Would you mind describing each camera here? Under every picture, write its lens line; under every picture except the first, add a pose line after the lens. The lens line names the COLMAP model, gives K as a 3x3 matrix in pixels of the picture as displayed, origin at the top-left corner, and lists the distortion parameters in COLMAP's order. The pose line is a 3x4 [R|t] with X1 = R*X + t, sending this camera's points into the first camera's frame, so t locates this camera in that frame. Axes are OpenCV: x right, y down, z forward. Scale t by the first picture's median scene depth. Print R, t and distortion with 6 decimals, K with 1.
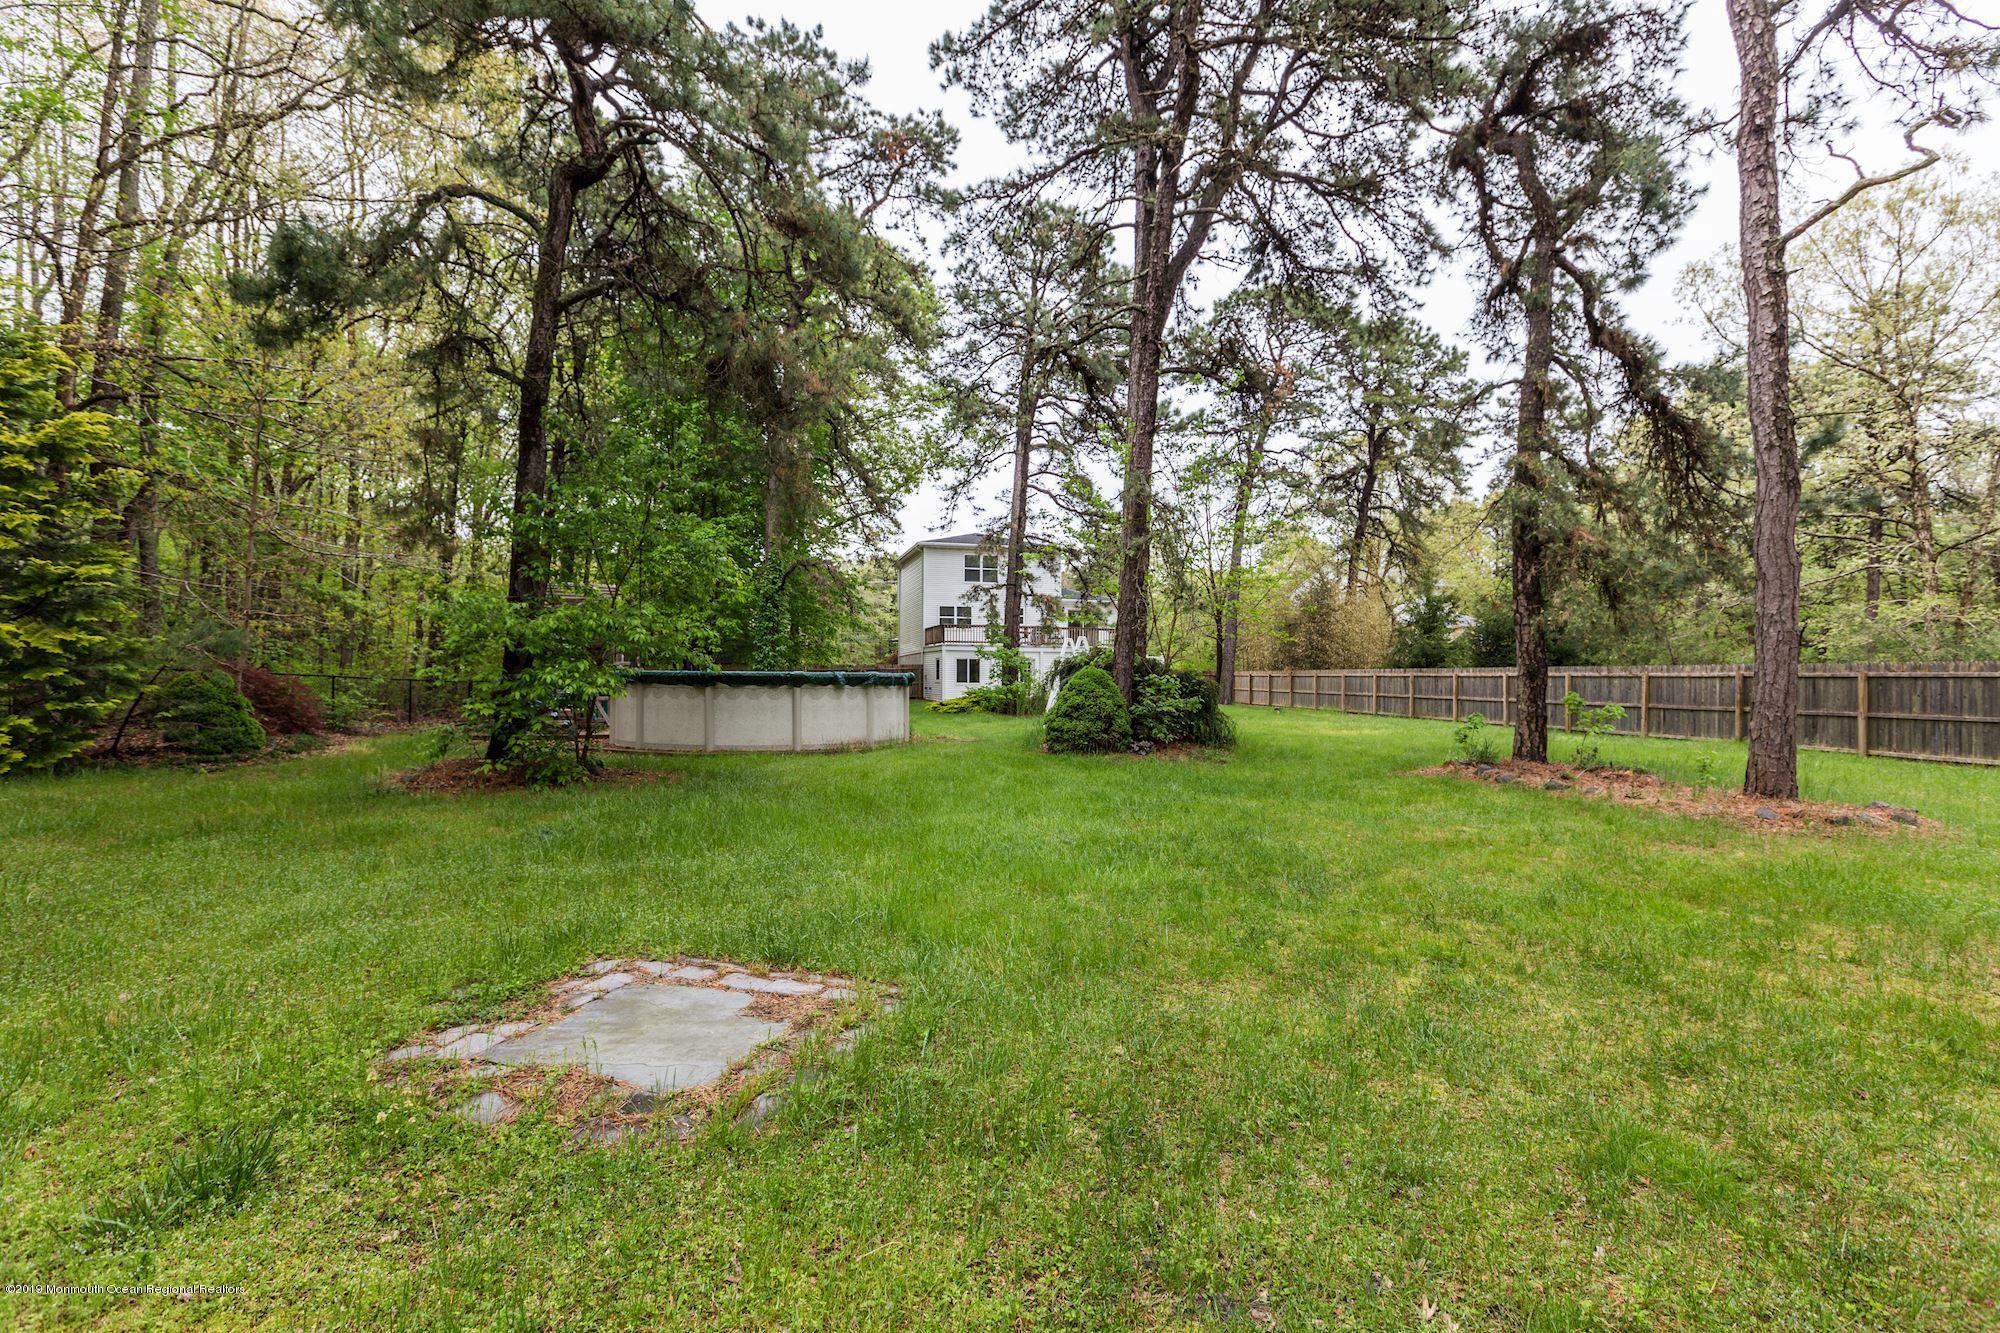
lens RADIAL K [[940.0, 0, 1000.0], [0, 940.0, 666.5], [0, 0, 1]] dist [-0.040514, 0.022034]
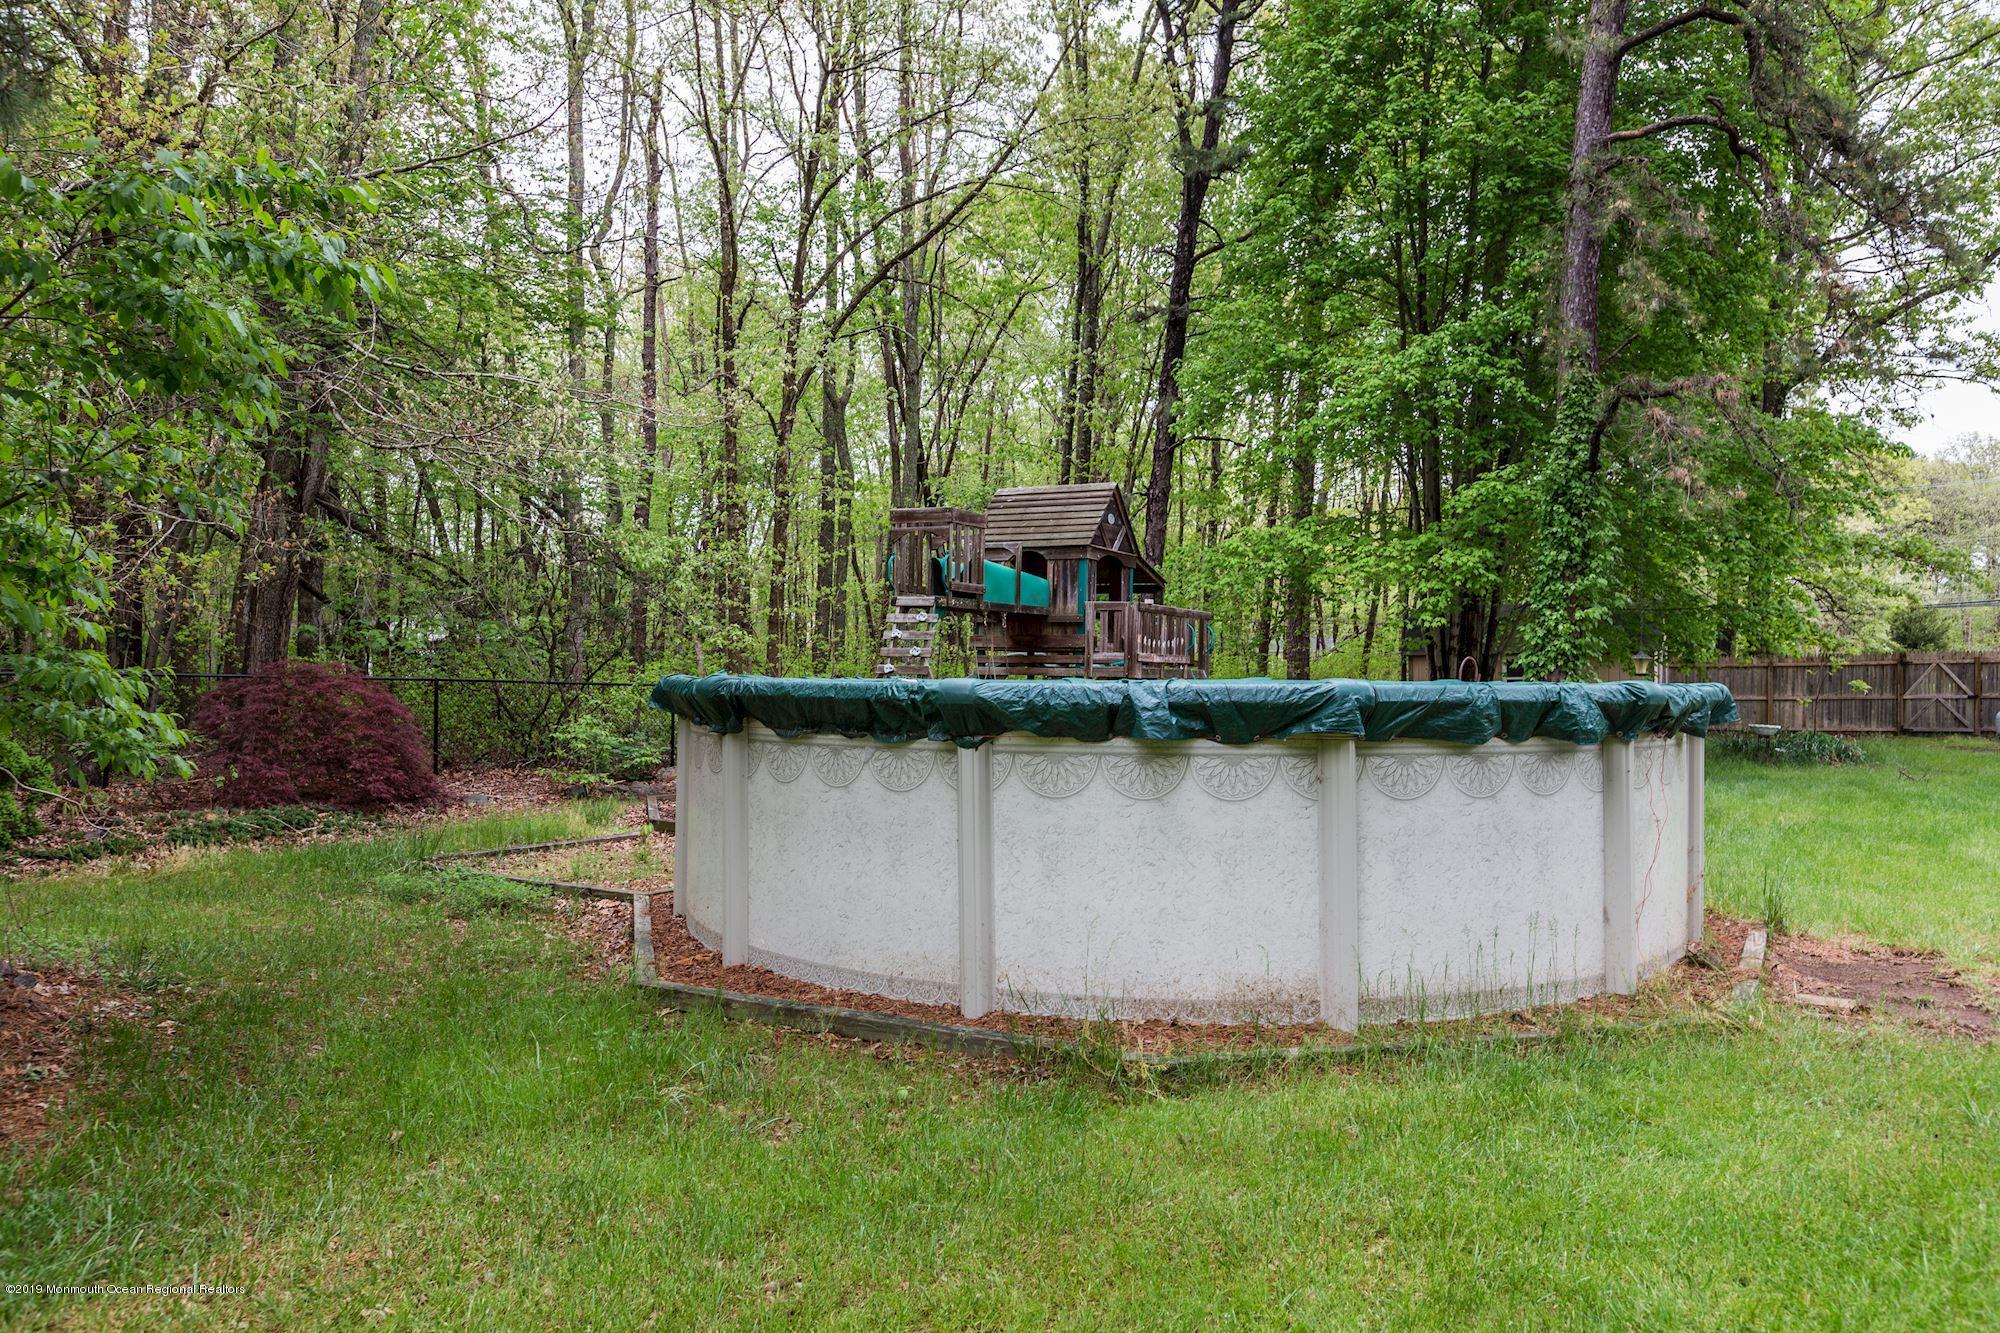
lens RADIAL K [[1412.4, 0, 1000.0], [0, 1412.4, 666.5], [0, 0, 1]] dist [0.001530, 0.000226]
pose [[0.703738, -0.009394, -0.710397, 0.018659], [0.011740, 0.999930, -0.001593, 0.001429], [0.710362, -0.007219, 0.703799, 0.351822]]
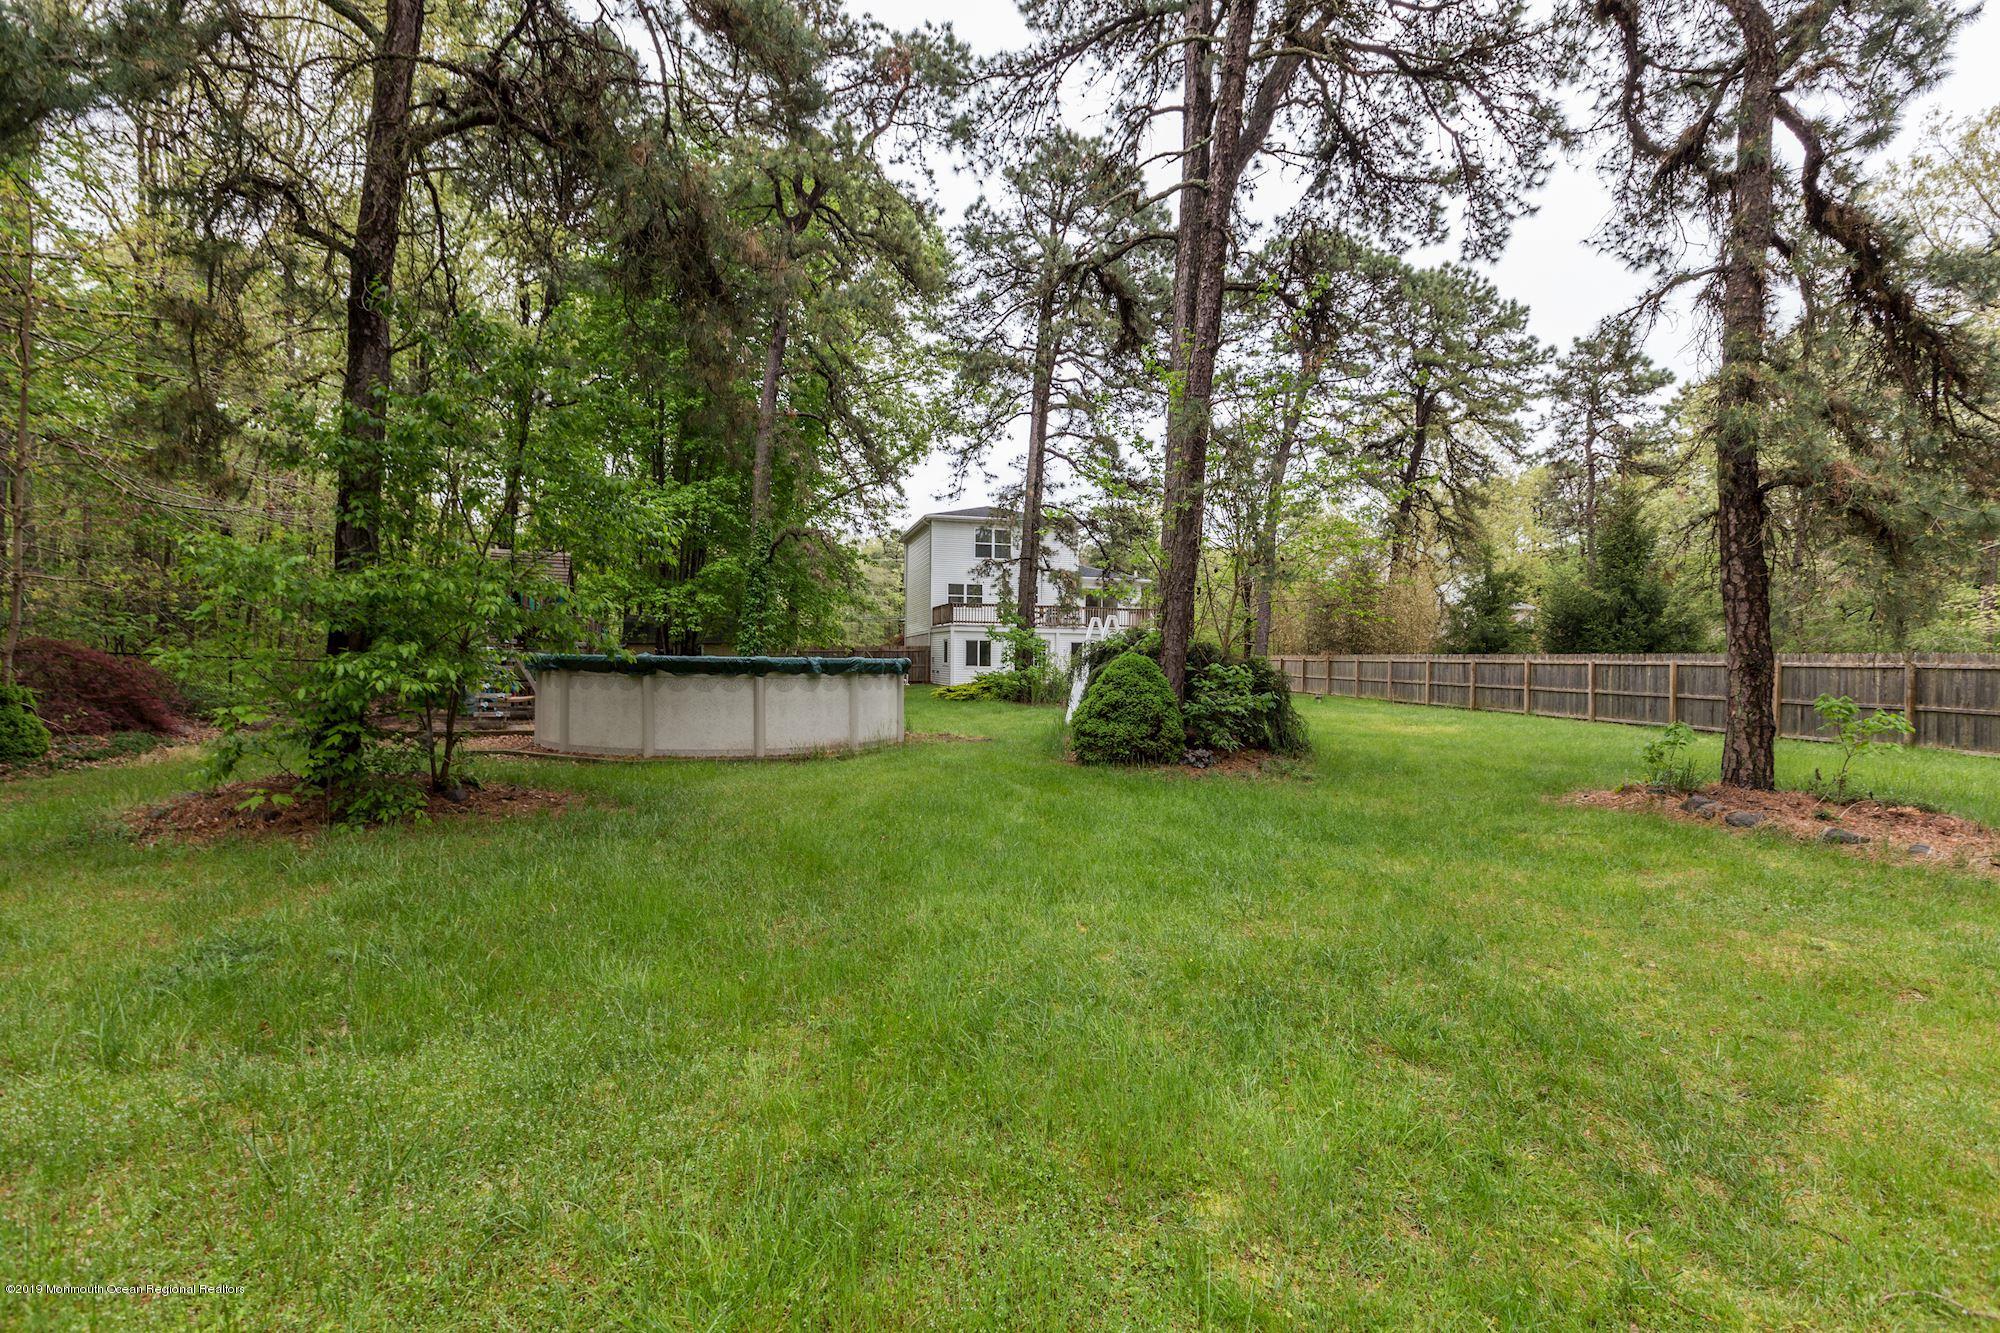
lens RADIAL K [[940.0, 0, 1000.0], [0, 940.0, 666.5], [0, 0, 1]] dist [-0.040514, 0.022034]
pose [[0.999908, 0.005810, -0.012219, -0.001579], [-0.005561, 0.999778, 0.020321, -0.001603], [0.012334, -0.020251, 0.999719, 0.097369]]
